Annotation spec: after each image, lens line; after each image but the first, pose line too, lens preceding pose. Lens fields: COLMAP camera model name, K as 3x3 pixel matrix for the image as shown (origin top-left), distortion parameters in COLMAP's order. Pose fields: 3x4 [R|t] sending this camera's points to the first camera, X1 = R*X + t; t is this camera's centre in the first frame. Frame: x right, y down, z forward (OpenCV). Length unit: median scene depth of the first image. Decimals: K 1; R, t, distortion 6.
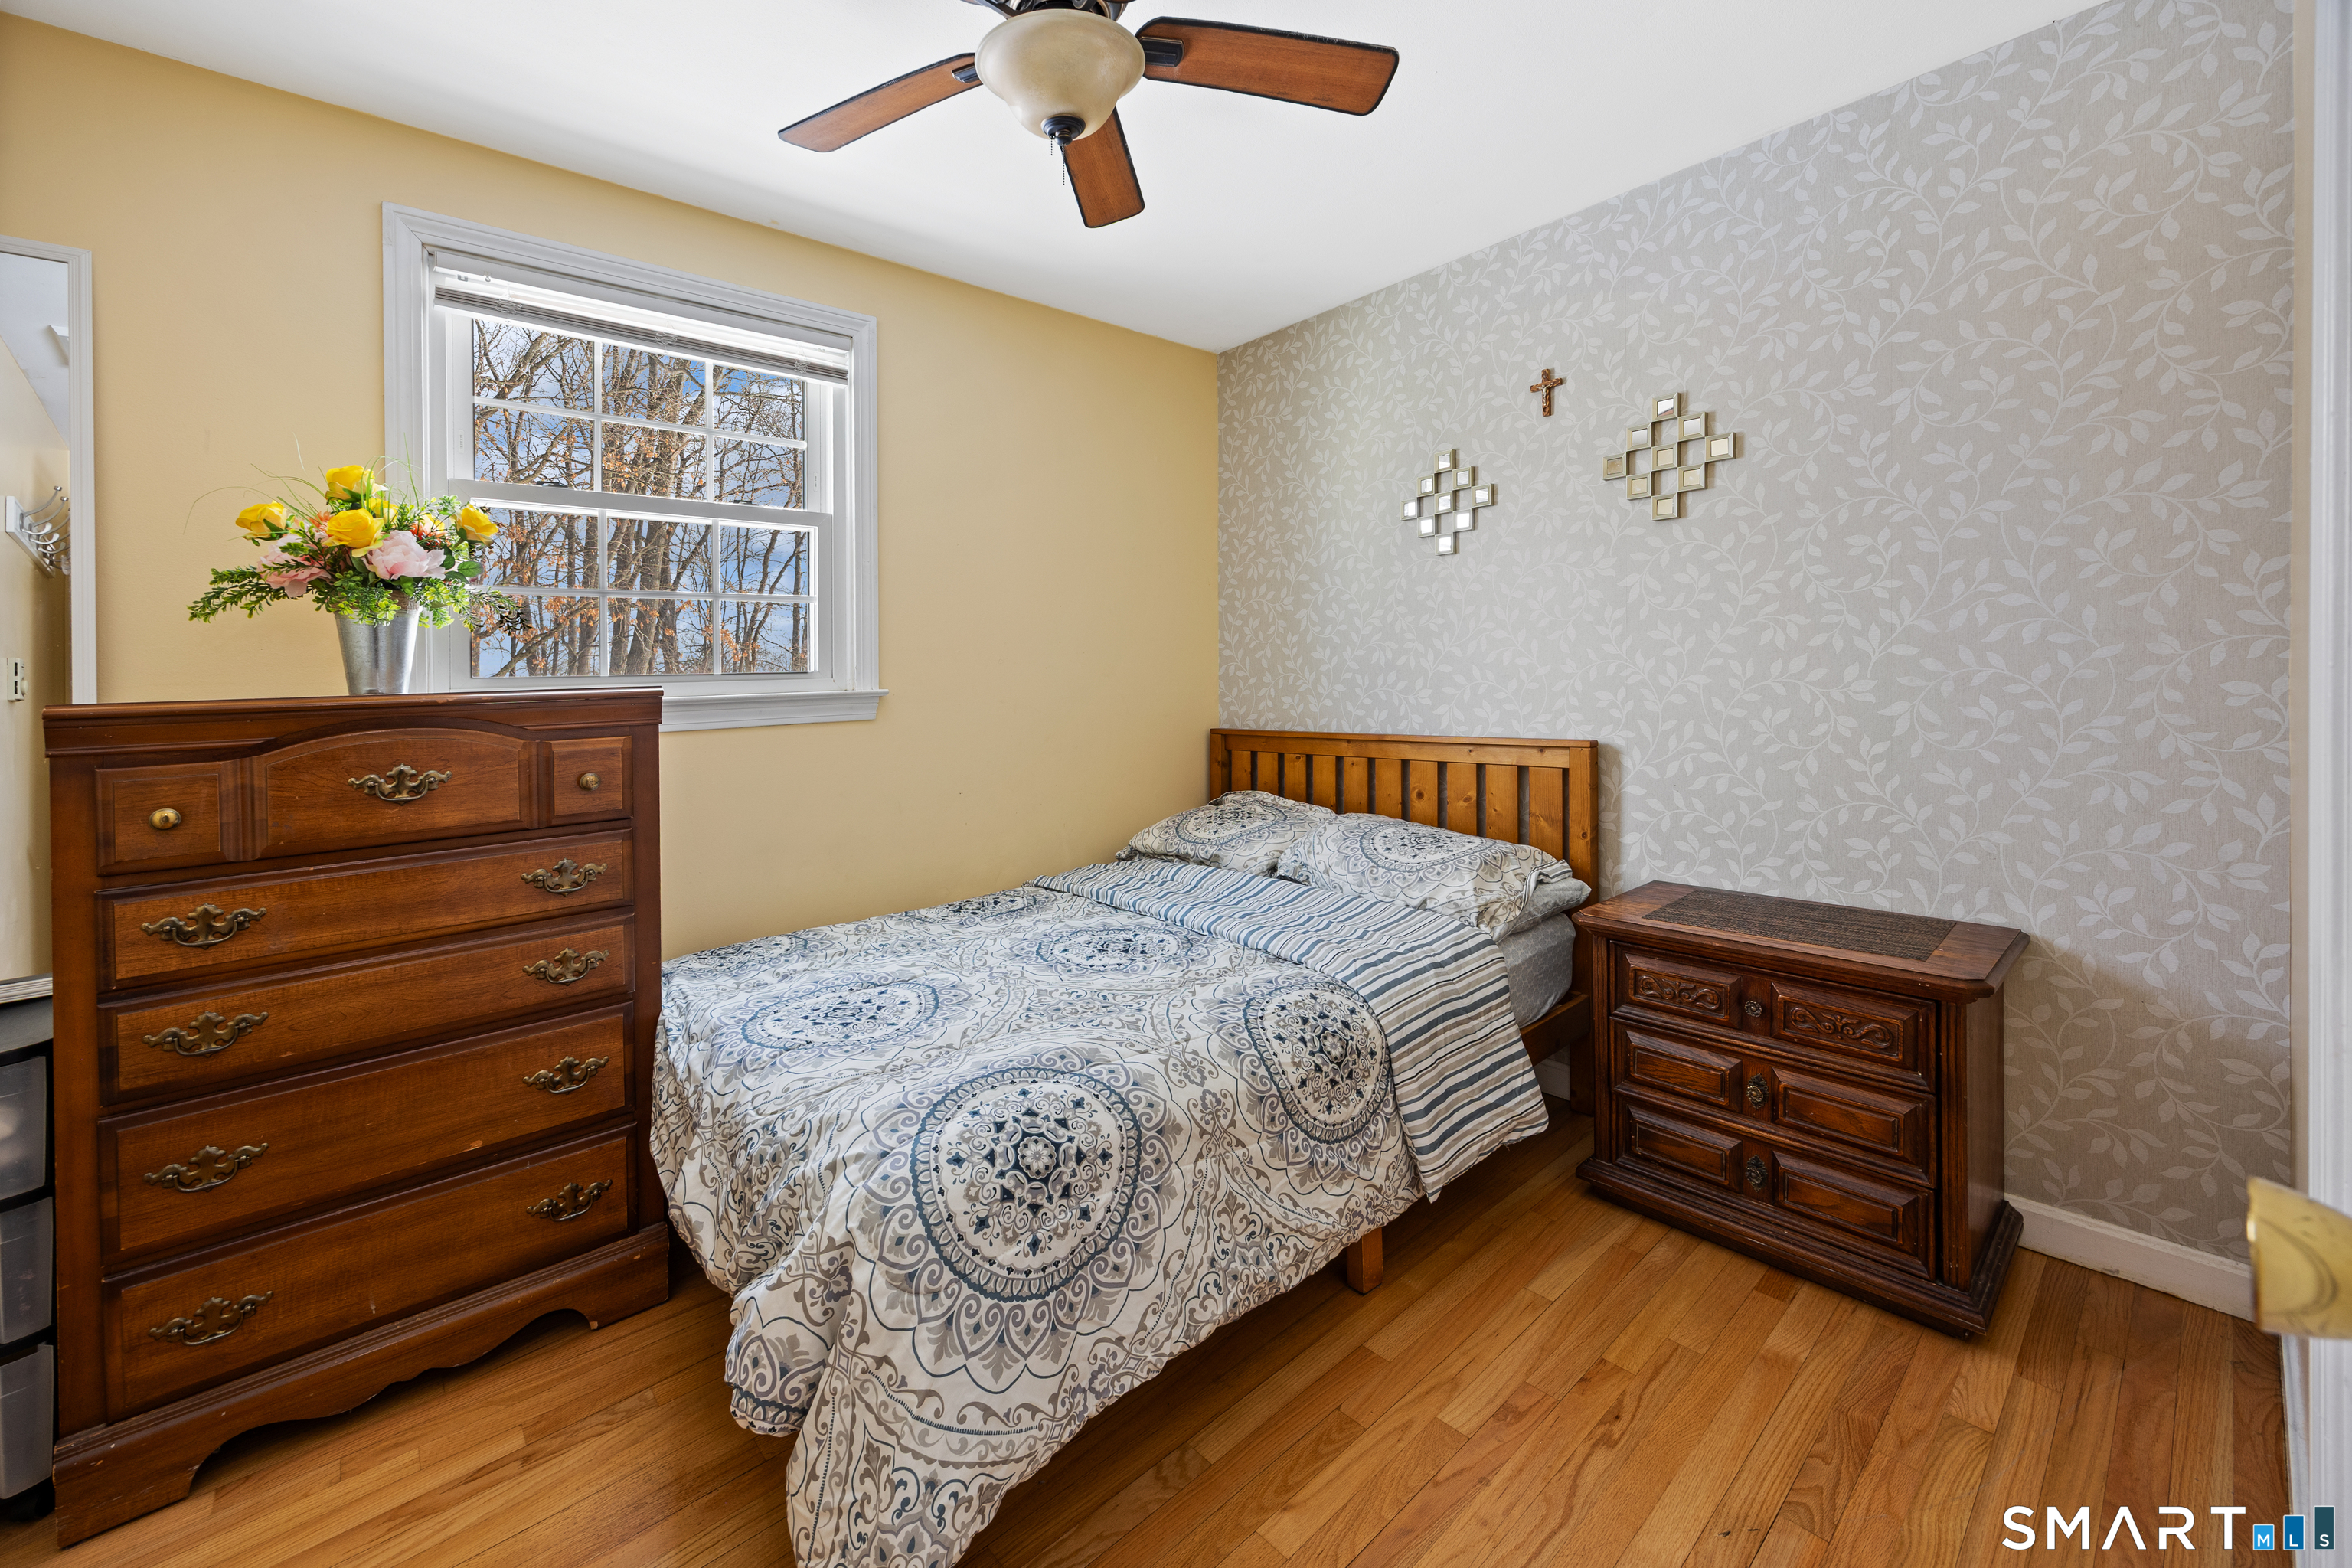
lens RADIAL K [[929.3, 0, 1177.2], [0, 929.3, 721.3], [0, 0, 1]] dist [-0.004175, -0.000196]
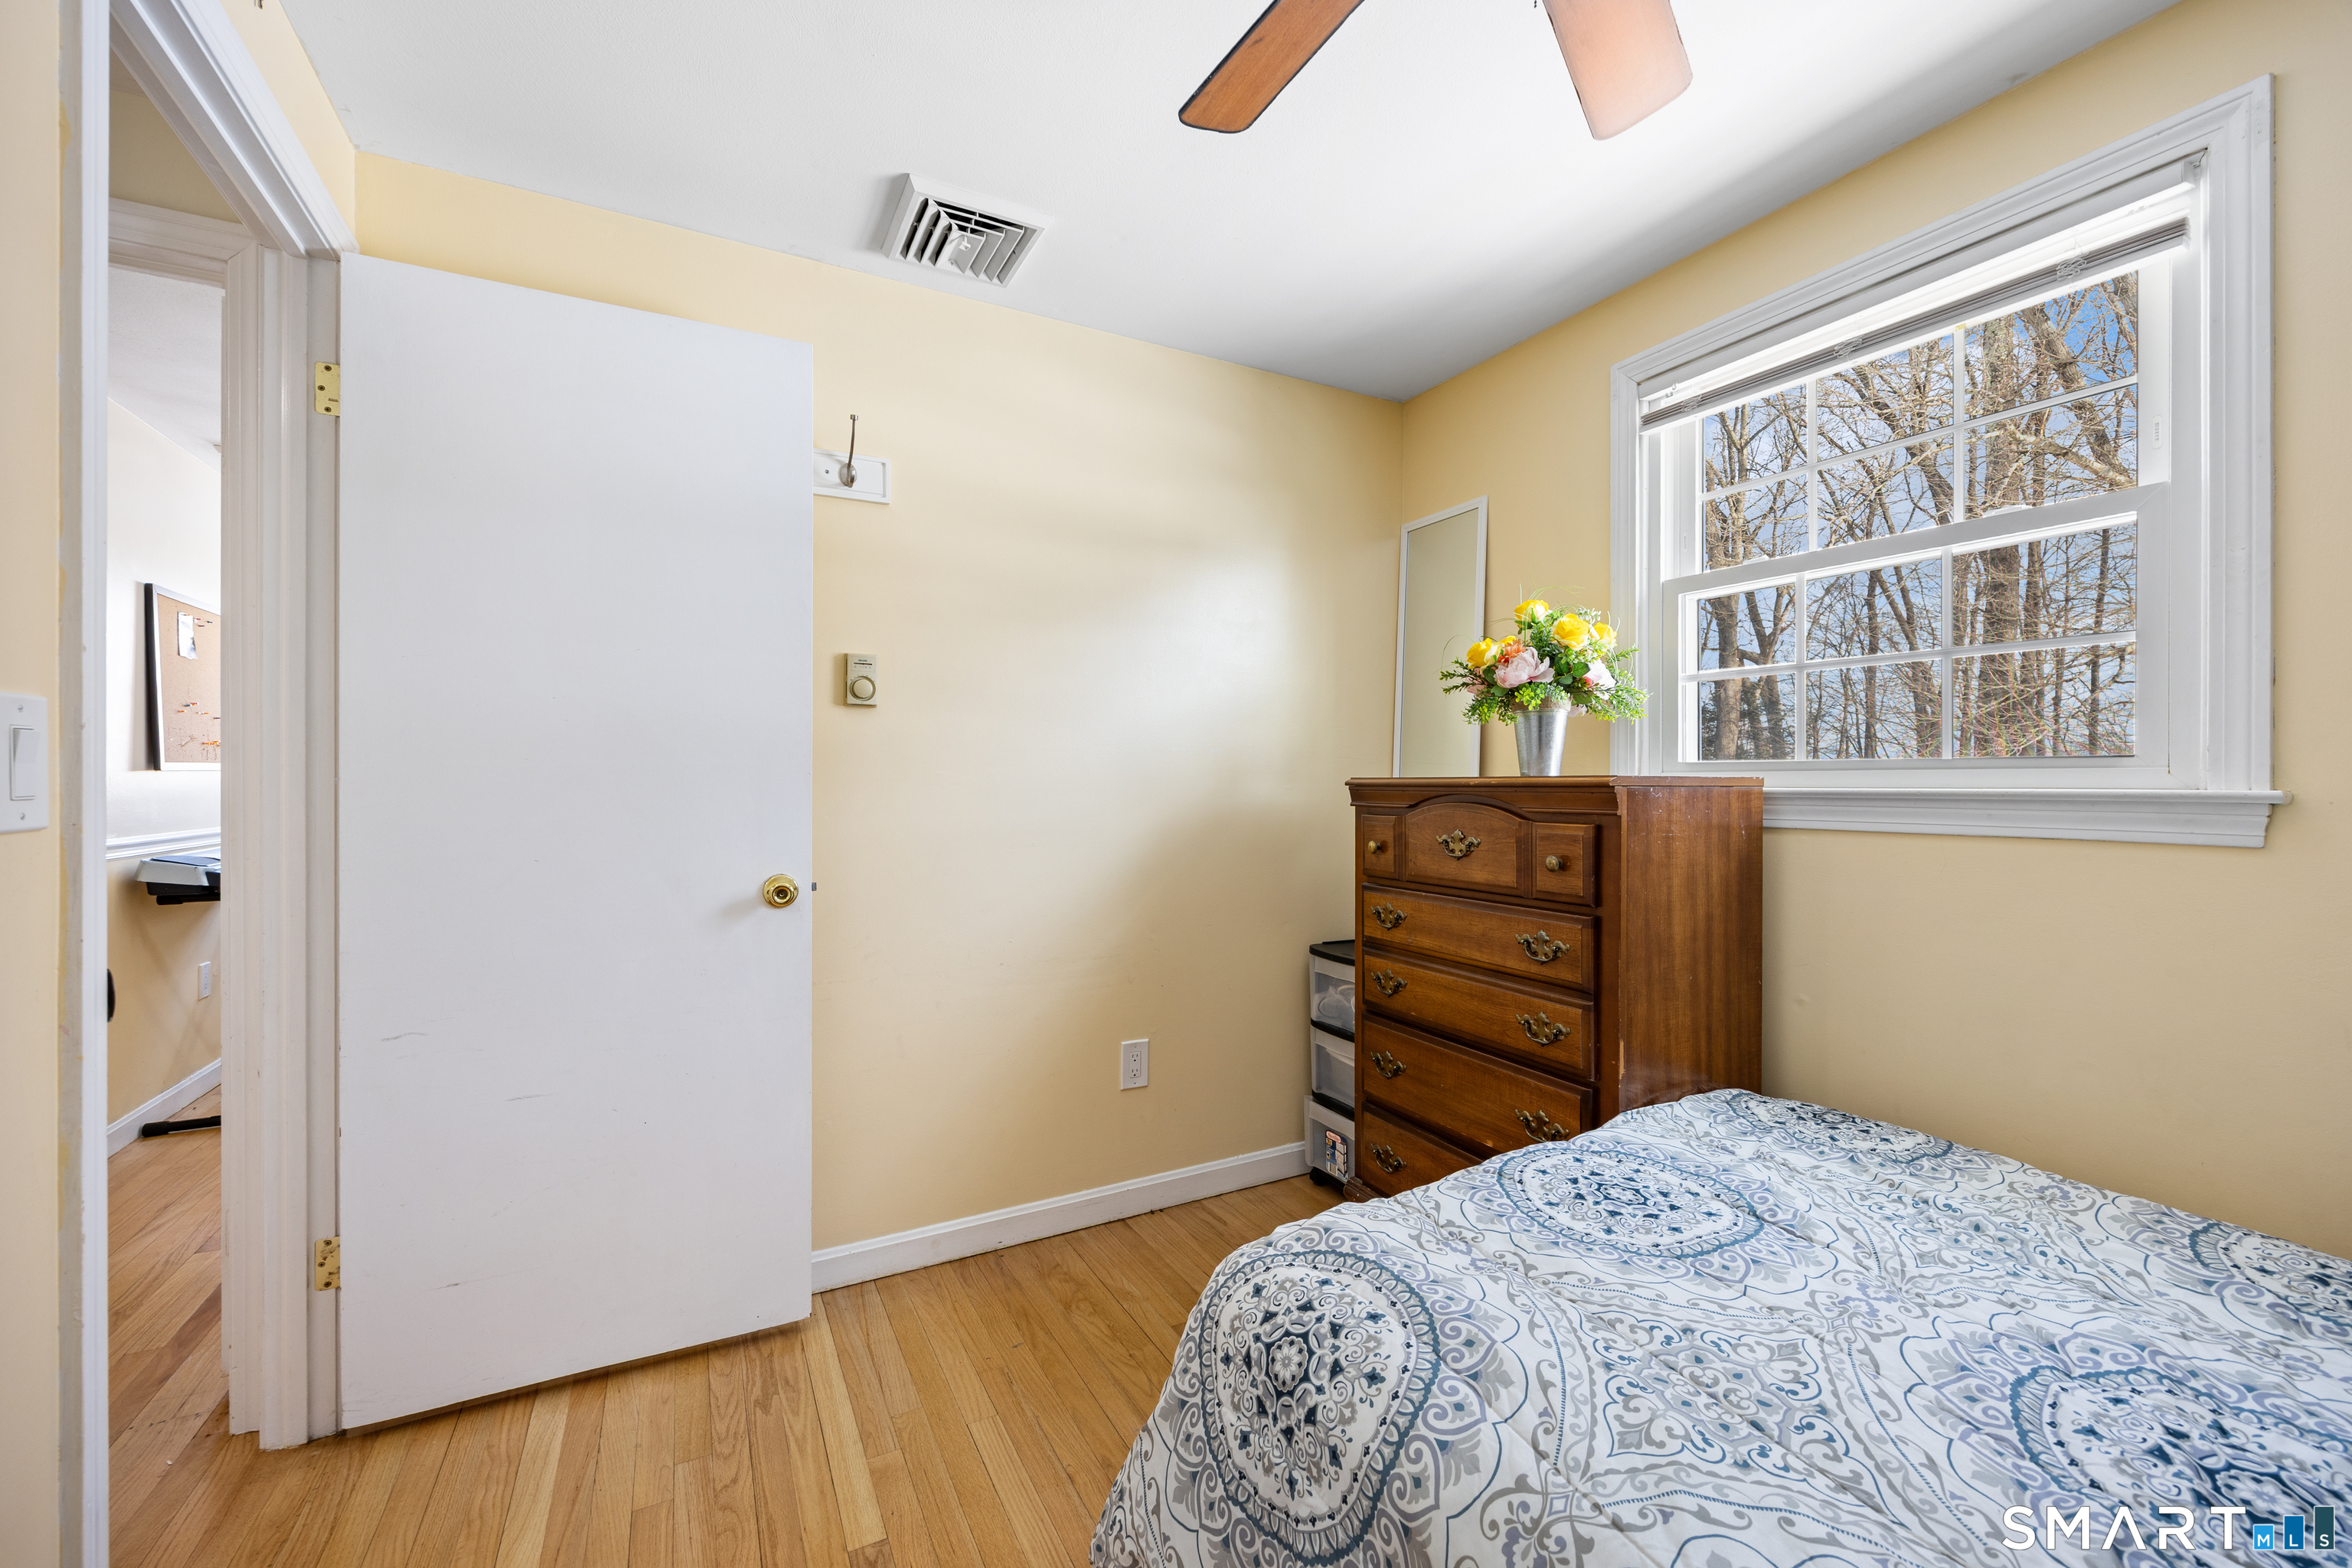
lens RADIAL K [[928.3, 0, 1176.0], [0, 928.3, 784.0], [0, 0, 1]] dist [0.000371, 0.000115]
pose [[-0.231569, 0.037200, -0.972107, 0.592836], [-0.040308, 0.998044, 0.047795, -0.070599], [0.971983, 0.050252, -0.229617, 0.971663]]
